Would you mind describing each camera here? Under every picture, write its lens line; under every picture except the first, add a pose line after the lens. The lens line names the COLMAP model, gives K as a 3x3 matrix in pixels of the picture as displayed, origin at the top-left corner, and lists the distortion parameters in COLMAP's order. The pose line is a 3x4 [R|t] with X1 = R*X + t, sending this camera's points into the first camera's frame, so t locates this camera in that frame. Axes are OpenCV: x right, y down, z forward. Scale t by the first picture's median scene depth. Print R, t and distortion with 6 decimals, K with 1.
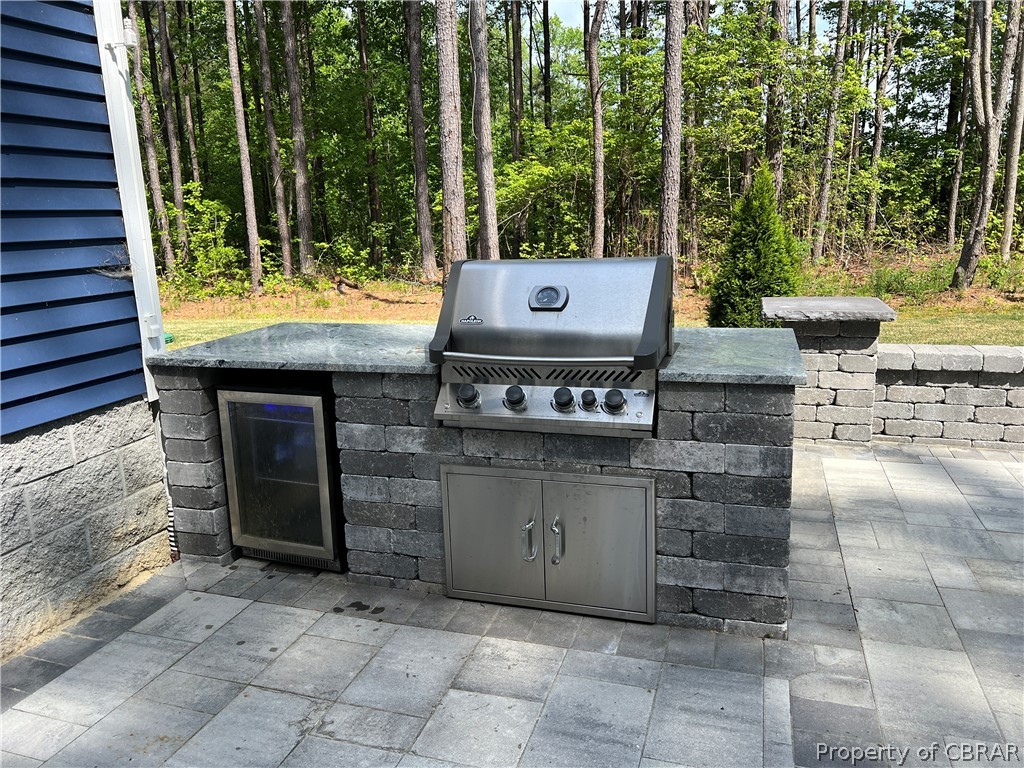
lens RADIAL K [[762.6, 0, 516.2], [0, 762.6, 389.9], [0, 0, 1]] dist [0.059285, -0.062590]
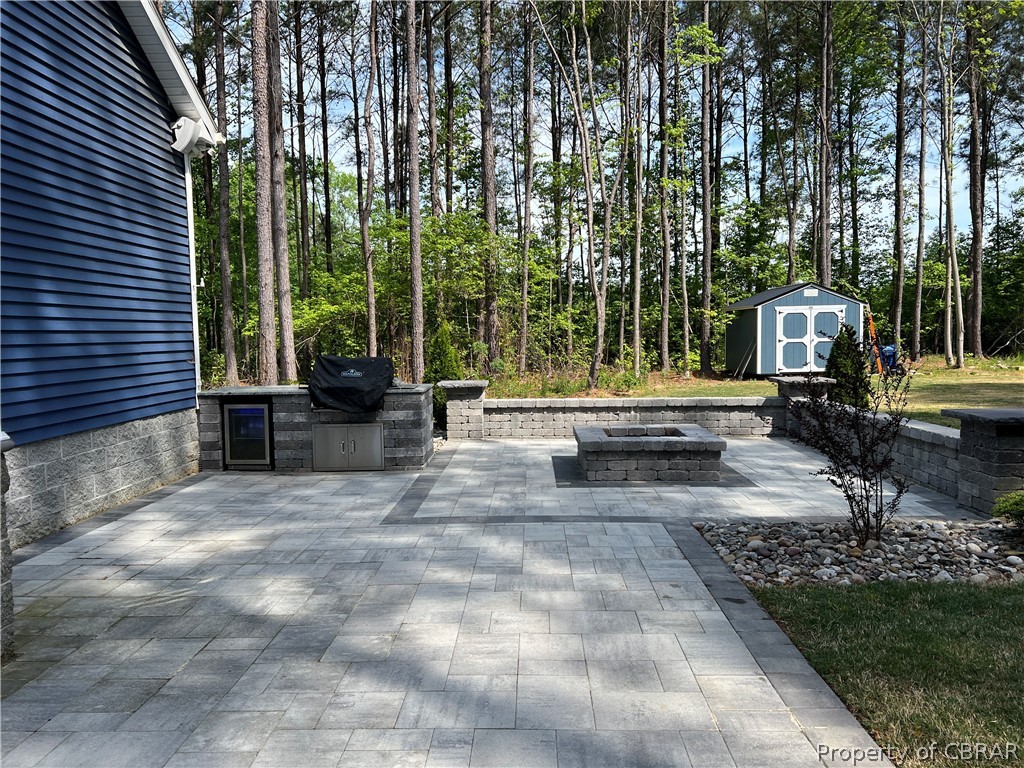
lens RADIAL K [[762.6, 0, 516.2], [0, 762.6, 389.9], [0, 0, 1]] dist [0.059285, -0.062590]
pose [[0.959682, -0.001050, 0.281087, -0.043786], [0.045385, 0.987451, -0.151264, 0.113140], [-0.277401, 0.157922, 0.947686, -0.521600]]
